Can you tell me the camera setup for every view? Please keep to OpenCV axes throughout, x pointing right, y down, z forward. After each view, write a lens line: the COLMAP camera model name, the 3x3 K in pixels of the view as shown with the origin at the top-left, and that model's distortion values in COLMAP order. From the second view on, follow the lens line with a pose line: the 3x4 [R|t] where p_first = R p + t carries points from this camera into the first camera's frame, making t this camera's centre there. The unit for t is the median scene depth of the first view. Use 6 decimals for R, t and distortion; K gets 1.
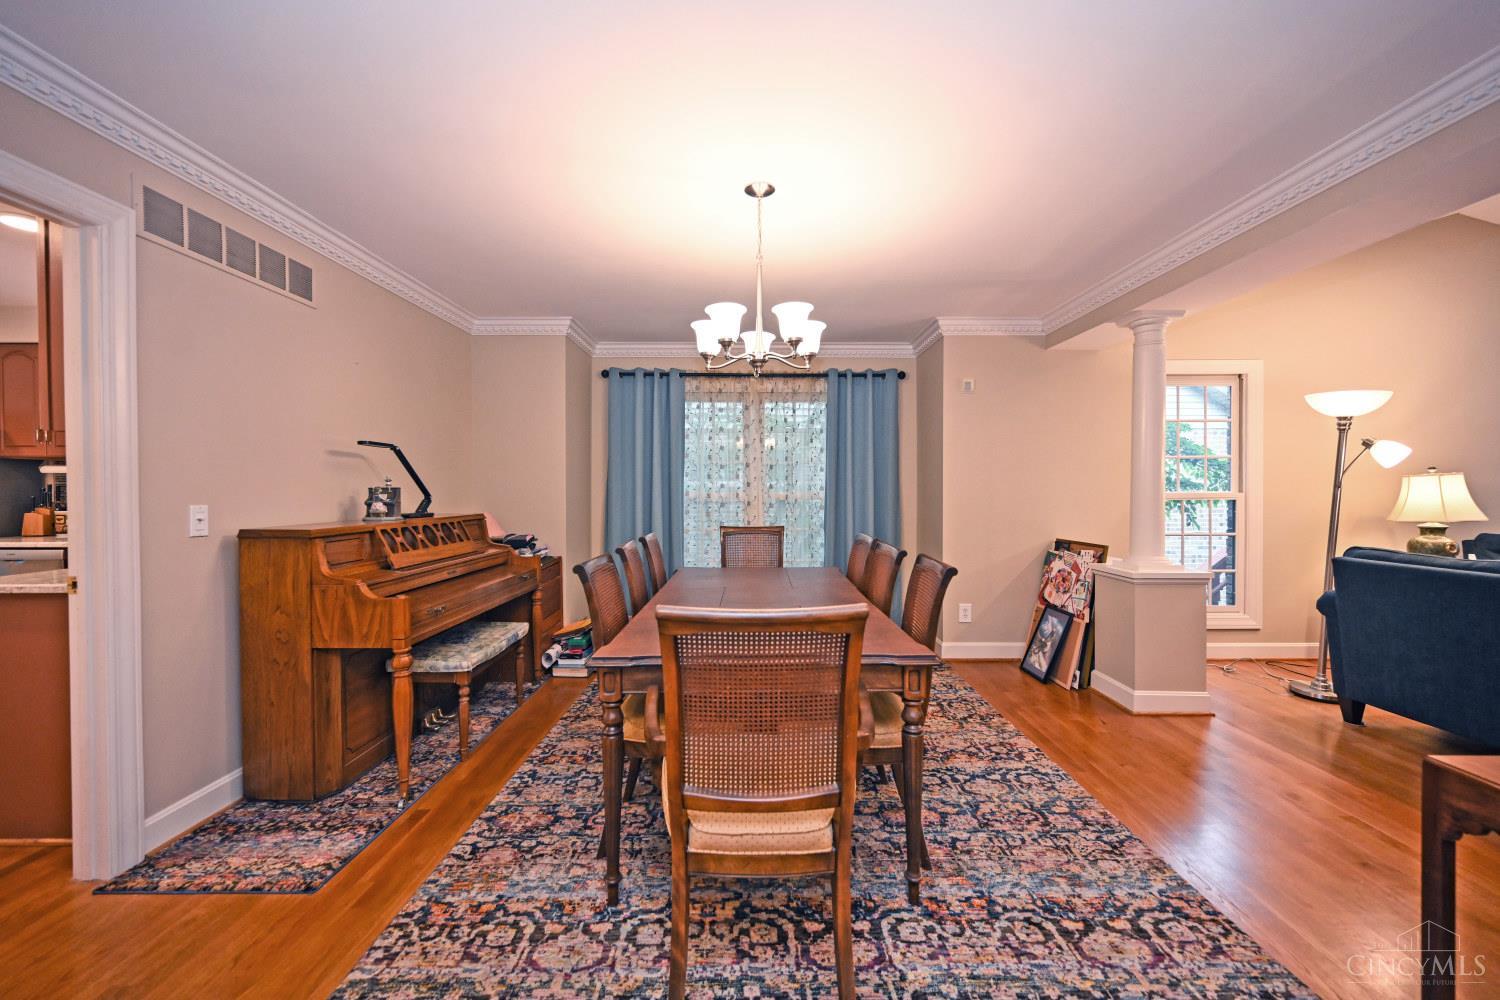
lens RADIAL K [[589.2, 0, 751.9], [0, 589.2, 496.1], [0, 0, 1]] dist [0.000984, 0.000117]
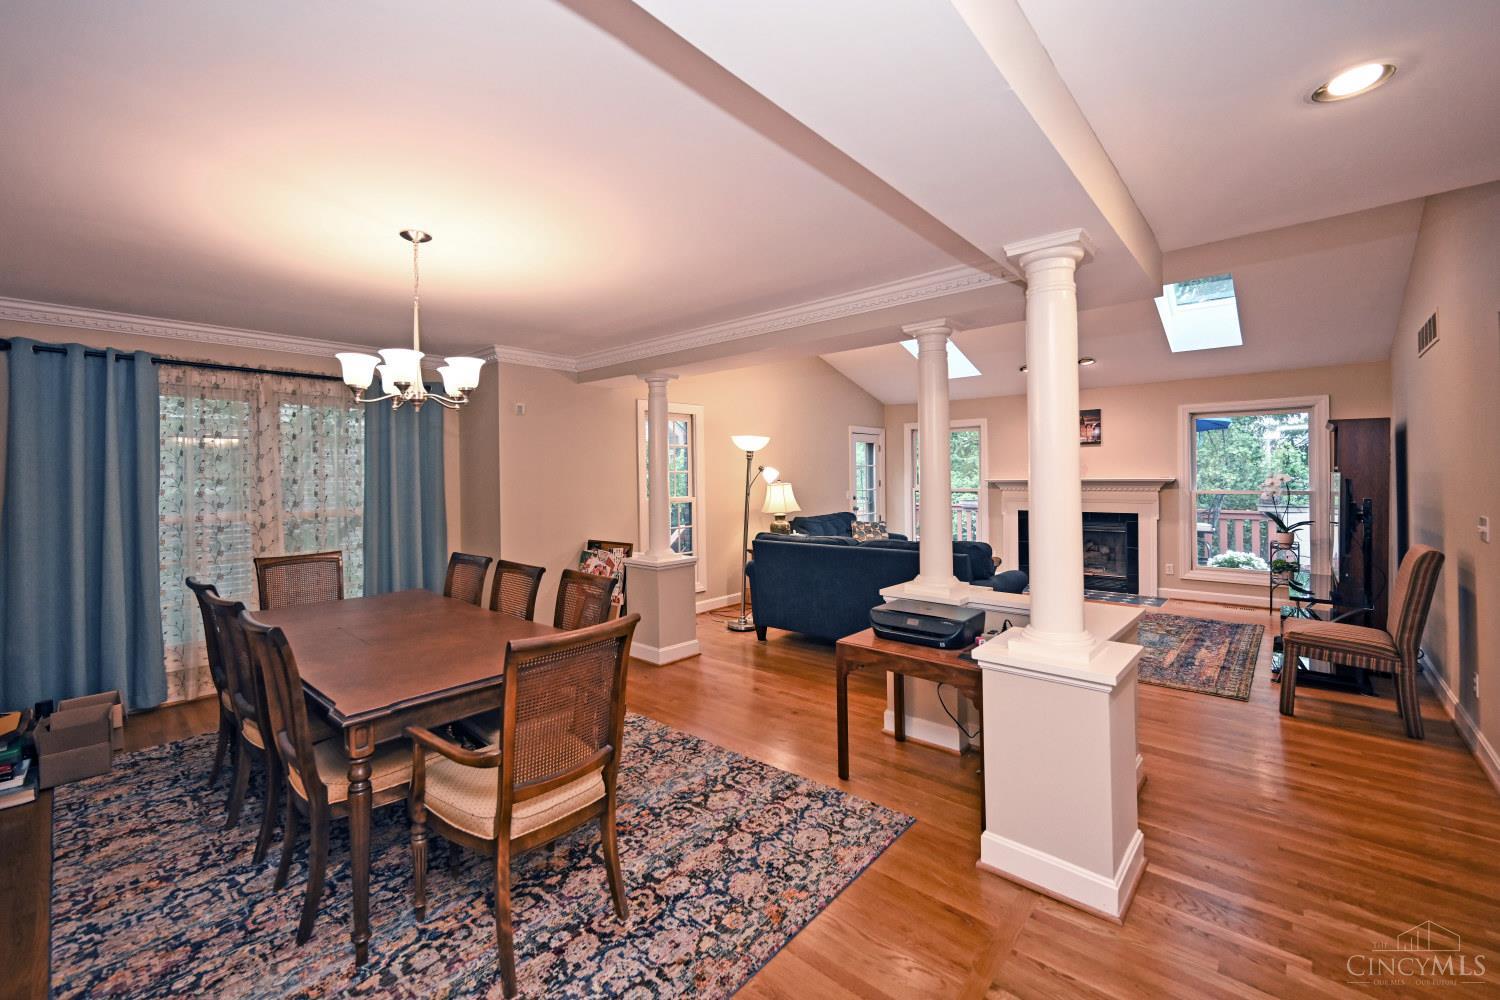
lens RADIAL K [[619.0, 0, 711.2], [0, 619.0, 477.0], [0, 0, 1]] dist [-0.000519, 0.000660]
pose [[0.686096, -0.007612, 0.727471, -0.453563], [0.020127, 0.999761, -0.008521, -0.079367], [-0.727233, 0.020488, 0.686085, -0.120171]]
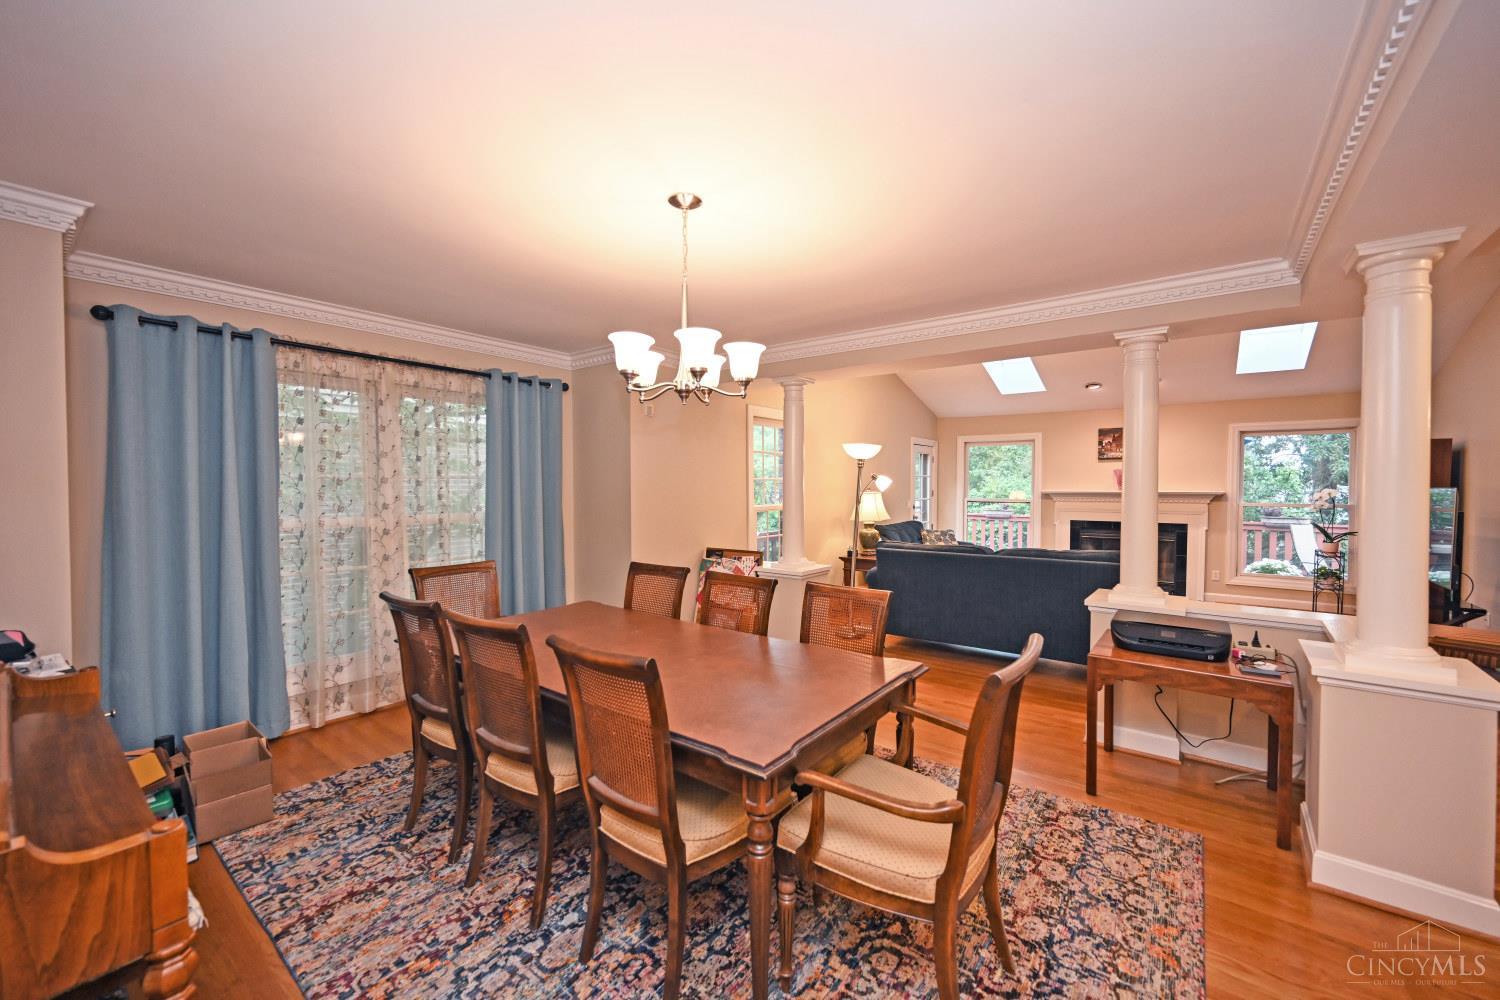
lens RADIAL K [[589.6, 0, 754.2], [0, 589.6, 500.1], [0, 0, 1]] dist [0.000401, 0.000298]
pose [[0.608254, -0.018337, 0.793530, -0.691932], [0.007412, 0.999821, 0.017422, -0.081844], [-0.793708, -0.004715, 0.608281, 0.391999]]
